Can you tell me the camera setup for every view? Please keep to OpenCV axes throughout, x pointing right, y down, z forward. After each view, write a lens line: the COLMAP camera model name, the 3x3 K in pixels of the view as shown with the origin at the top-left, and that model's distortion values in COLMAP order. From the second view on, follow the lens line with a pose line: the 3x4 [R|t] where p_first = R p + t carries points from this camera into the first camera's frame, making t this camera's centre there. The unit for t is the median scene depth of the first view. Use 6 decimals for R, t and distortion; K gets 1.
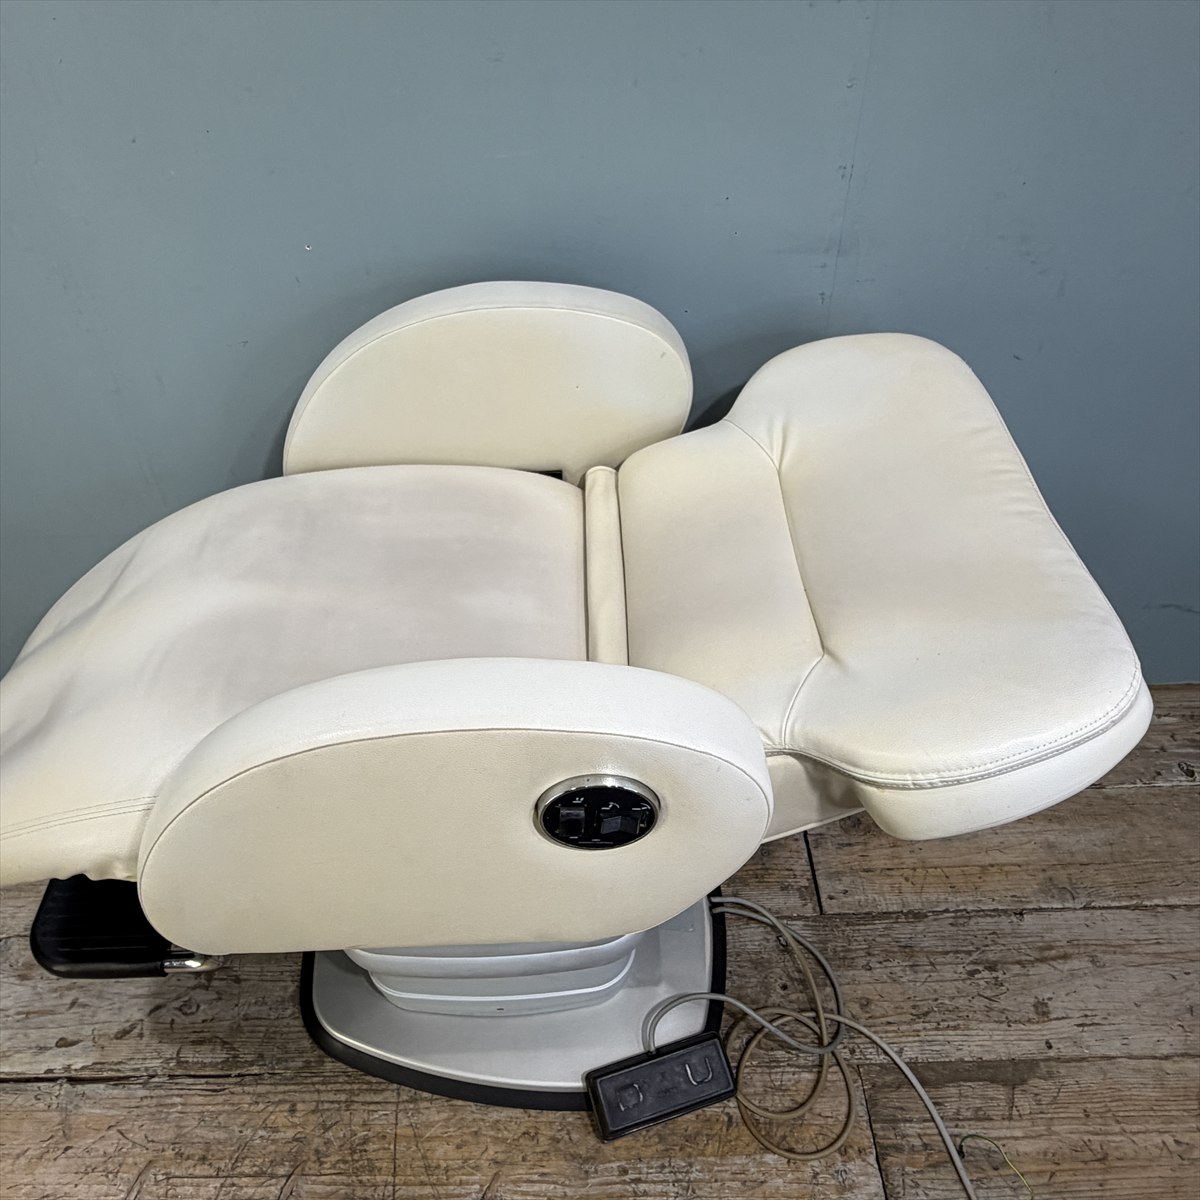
lens RADIAL K [[974.9, 0, 587.5], [0, 974.9, 595.3], [0, 0, 1]] dist [-0.018036, 0.003706]
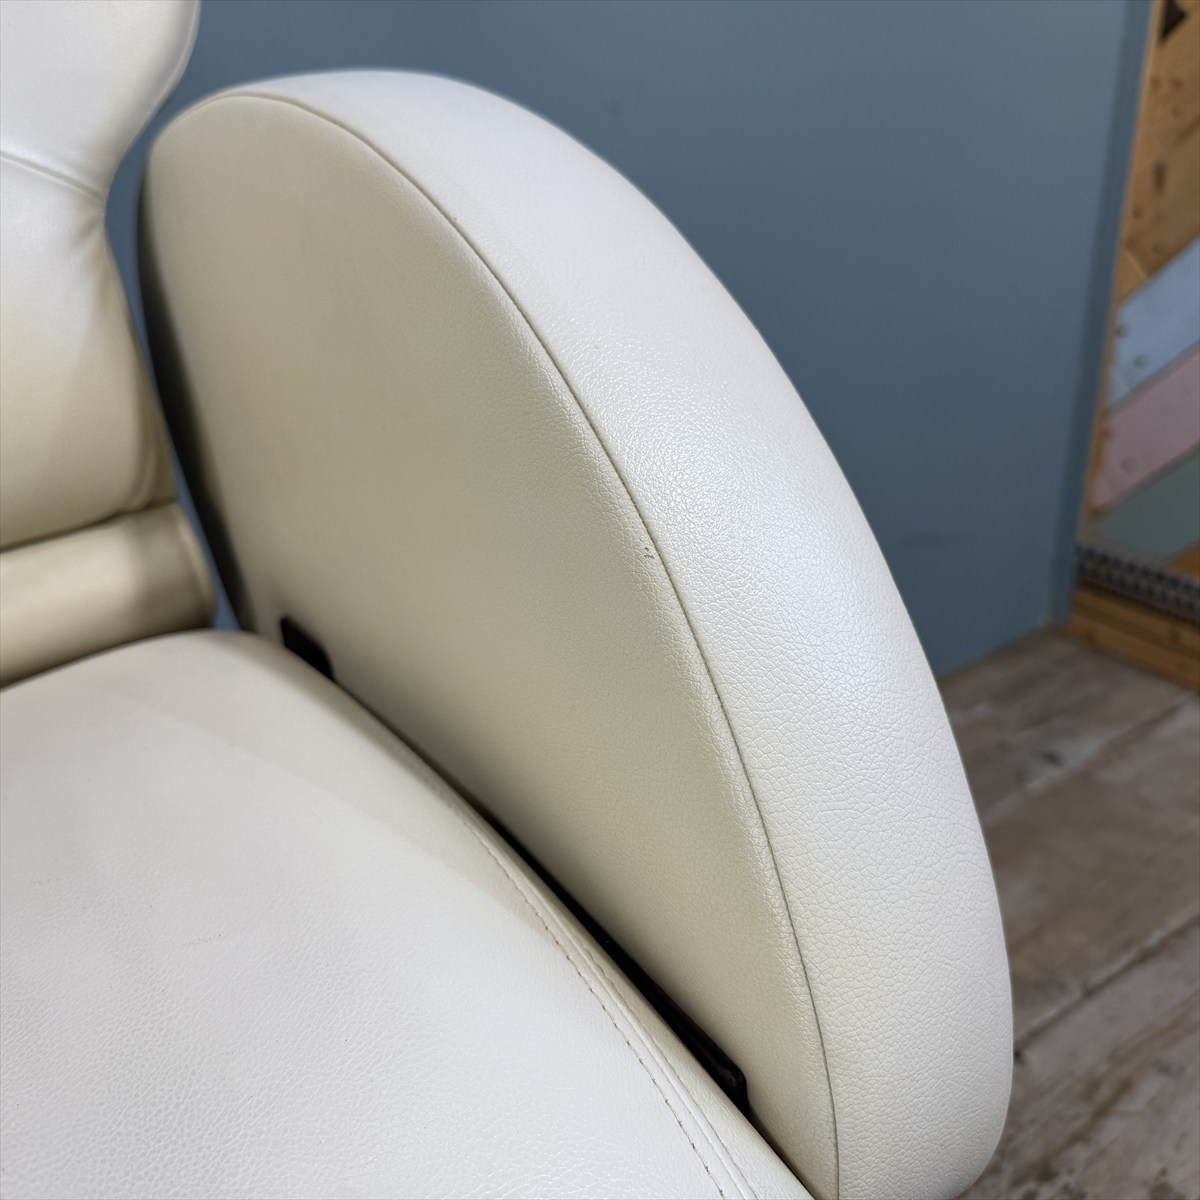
lens RADIAL K [[1178.5, 0, 604.1], [0, 1178.5, 573.0], [0, 0, 1]] dist [-0.031771, 0.000000]
pose [[0.838061, -0.237141, 0.491344, 0.016309], [0.391969, 0.888146, -0.239910, 0.181508], [-0.379493, 0.393651, 0.837272, 0.512137]]
